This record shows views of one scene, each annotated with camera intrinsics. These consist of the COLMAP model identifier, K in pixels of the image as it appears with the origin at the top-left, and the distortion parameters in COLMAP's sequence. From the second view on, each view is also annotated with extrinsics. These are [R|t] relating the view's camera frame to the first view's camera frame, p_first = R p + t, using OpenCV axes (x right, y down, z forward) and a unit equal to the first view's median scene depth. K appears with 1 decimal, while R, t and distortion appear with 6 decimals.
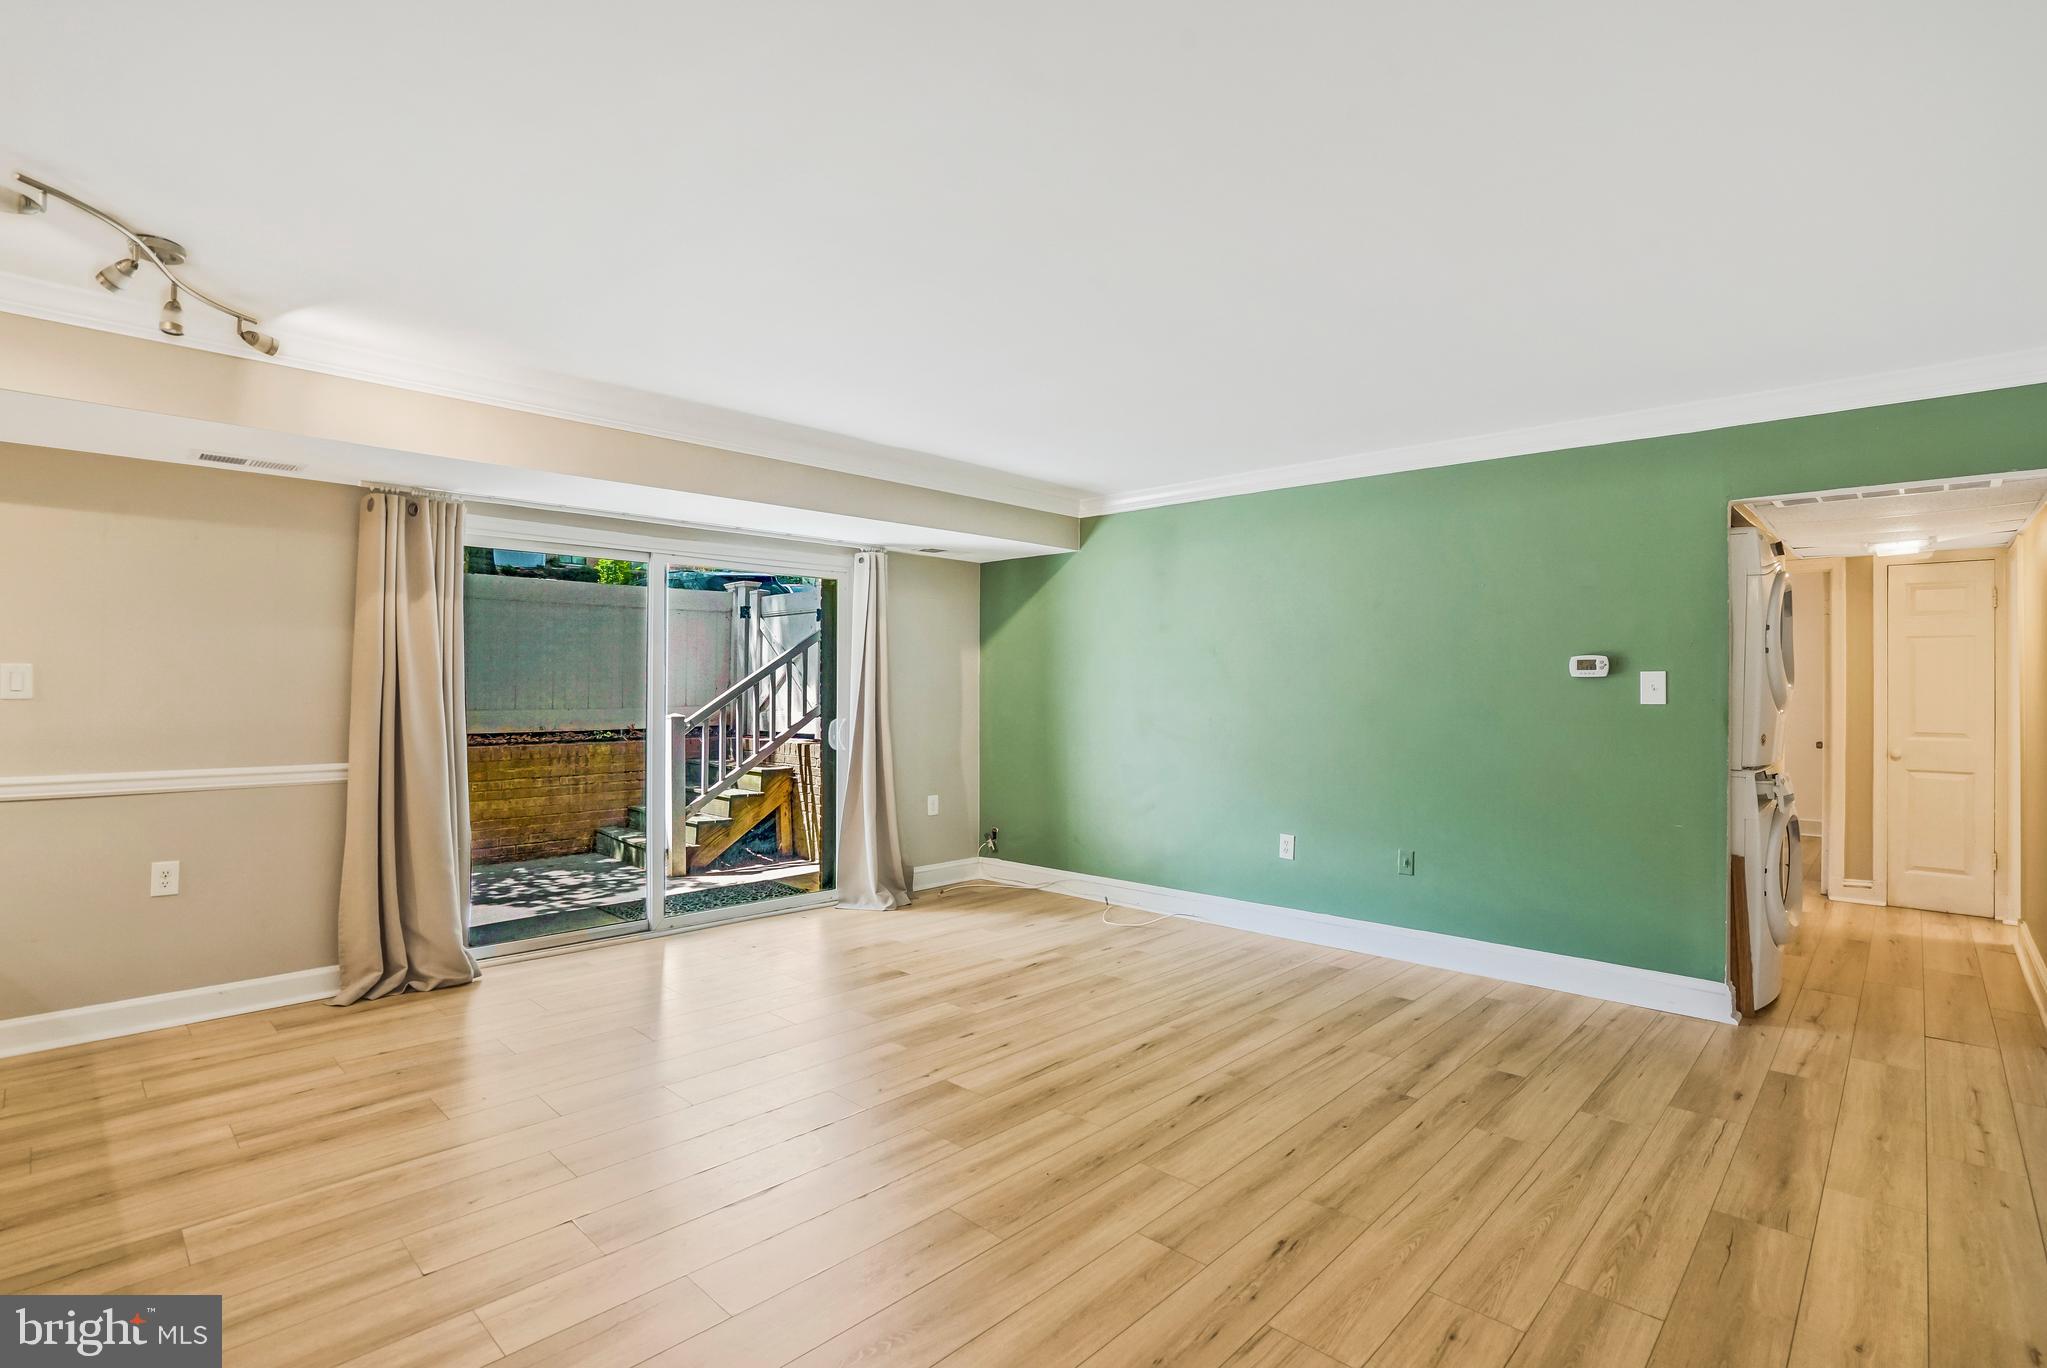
lens RADIAL K [[975.7, 0, 1001.4], [0, 975.7, 686.8], [0, 0, 1]] dist [-0.054268, 0.018540]
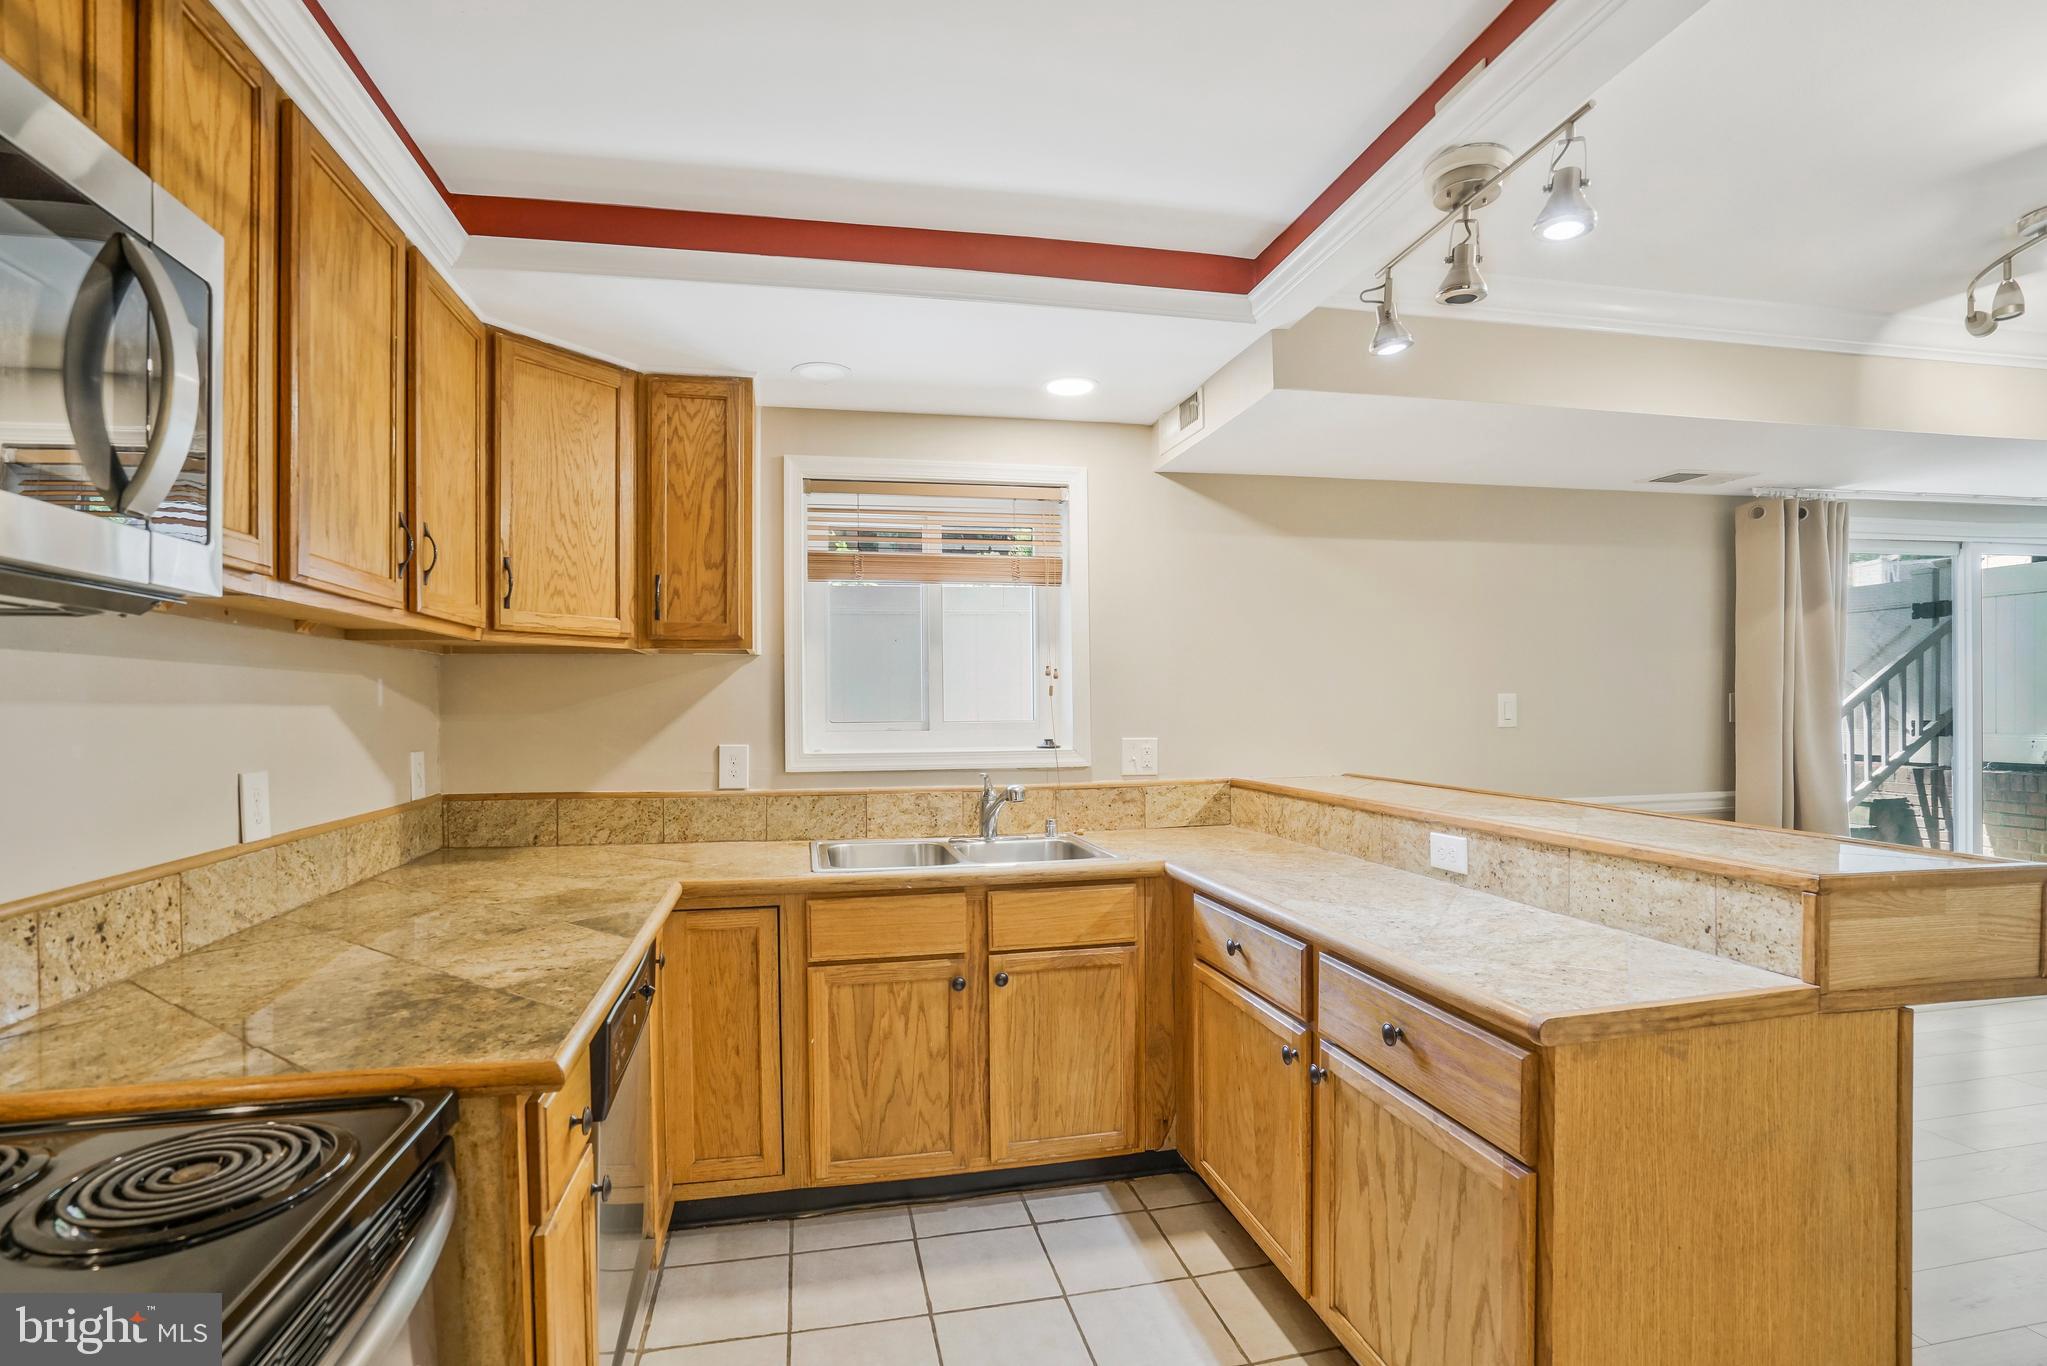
lens RADIAL K [[975.7, 0, 1002.8], [0, 975.7, 701.7], [0, 0, 1]] dist [-0.053936, 0.018844]
pose [[0.821235, -0.014663, -0.570401, -0.828936], [0.016962, 0.999855, -0.001282, -0.021983], [0.570337, -0.008622, 0.821365, -0.190928]]
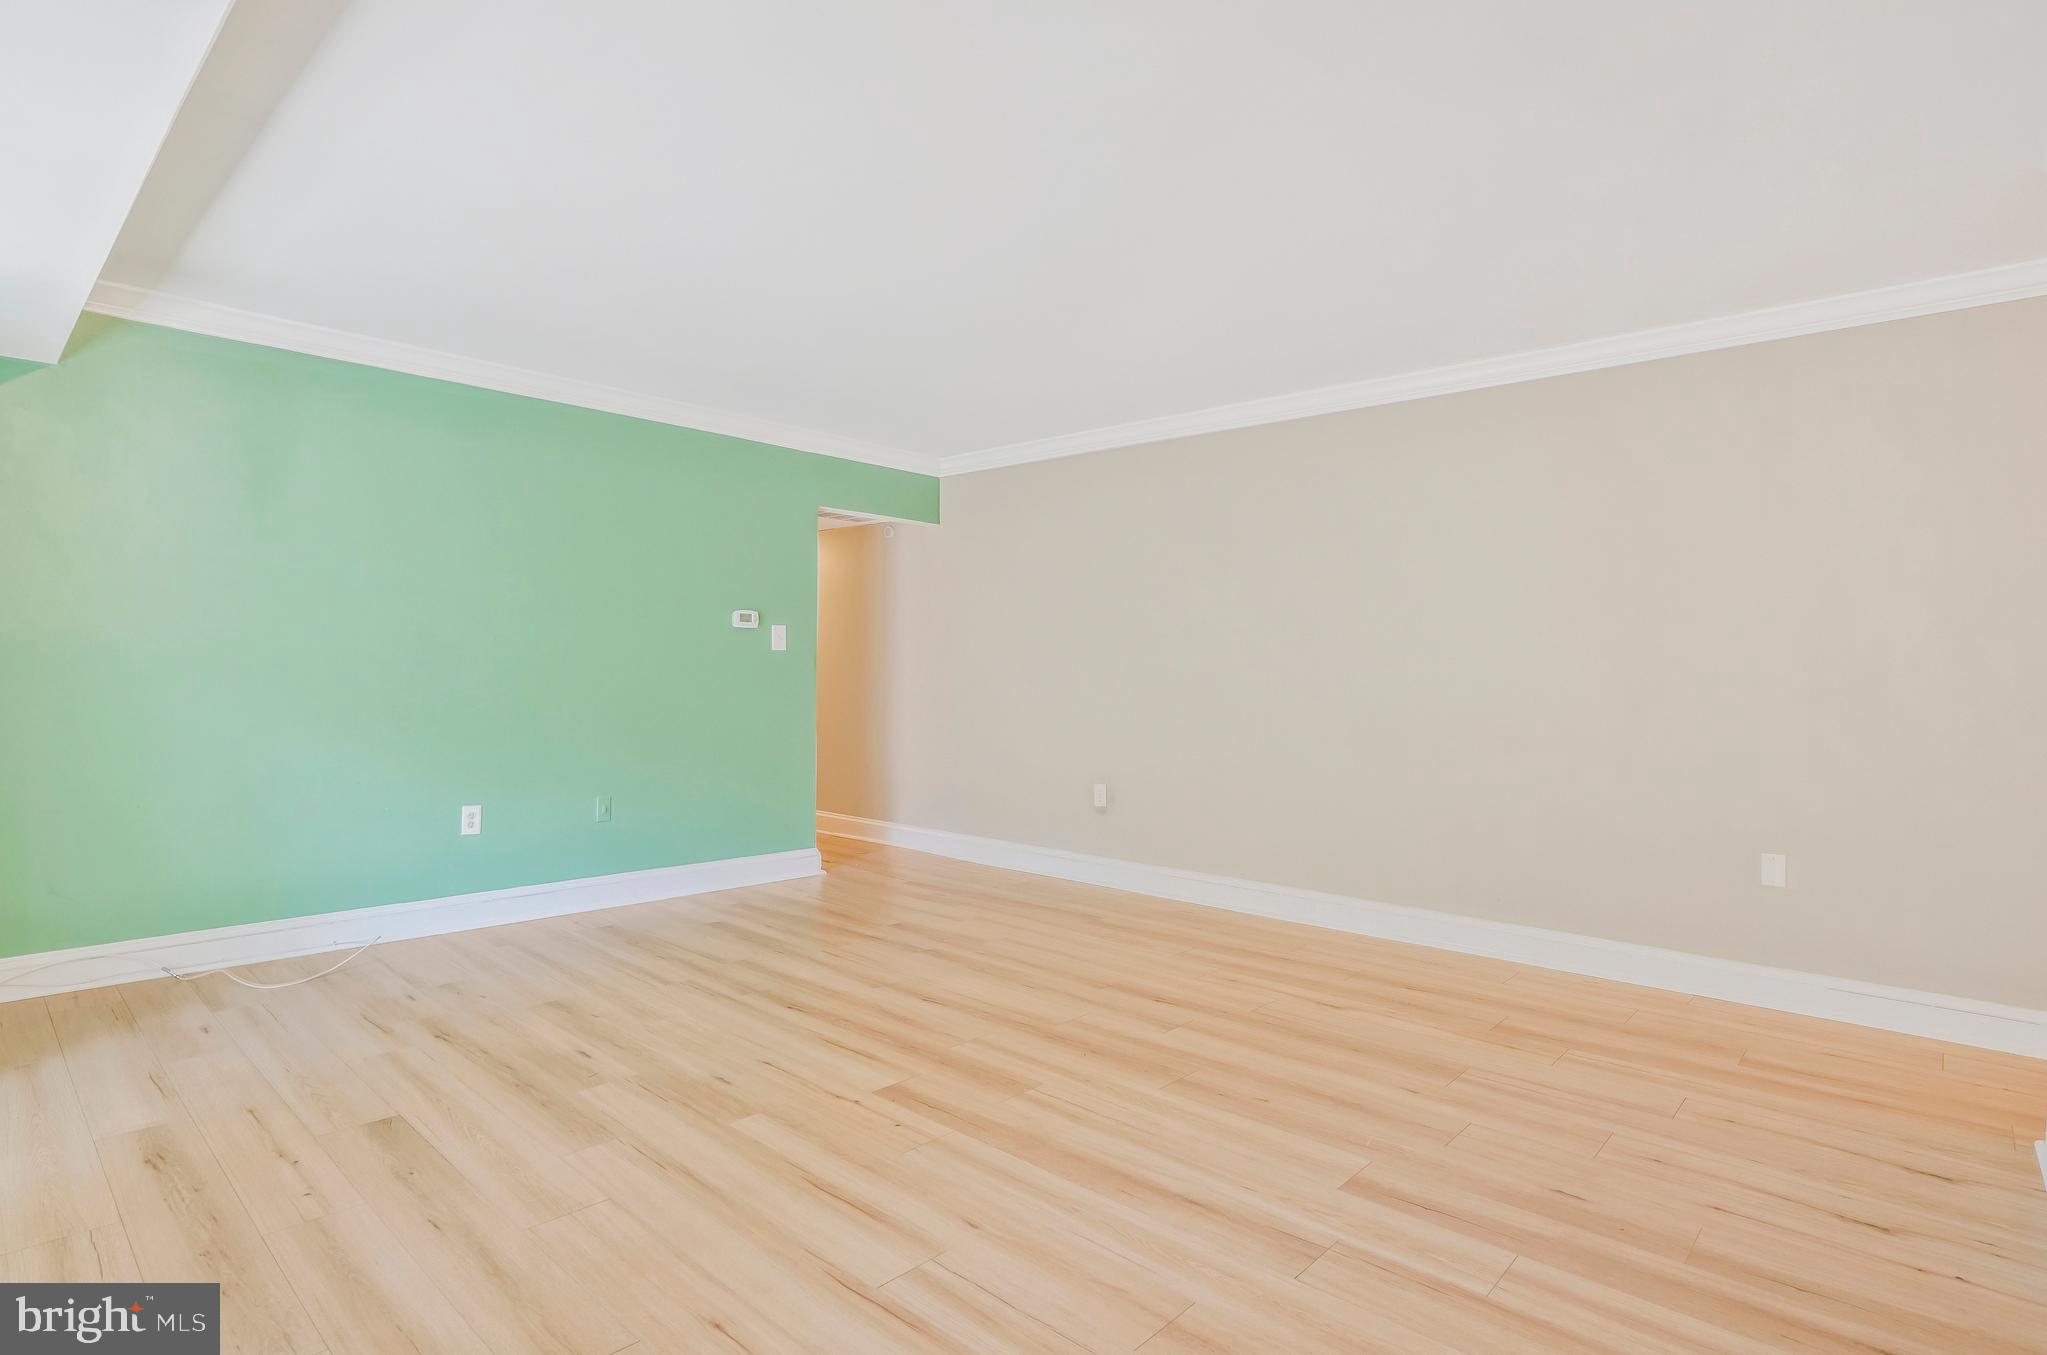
lens RADIAL K [[1051.5, 0, 944.9], [0, 1051.5, 705.0], [0, 0, 1]] dist [-0.044674, 0.001370]
pose [[0.014291, -0.040000, 0.999097, -0.843421], [-0.012820, 0.999110, 0.040184, 0.036019], [-0.999816, -0.013383, 0.013765, 0.836994]]
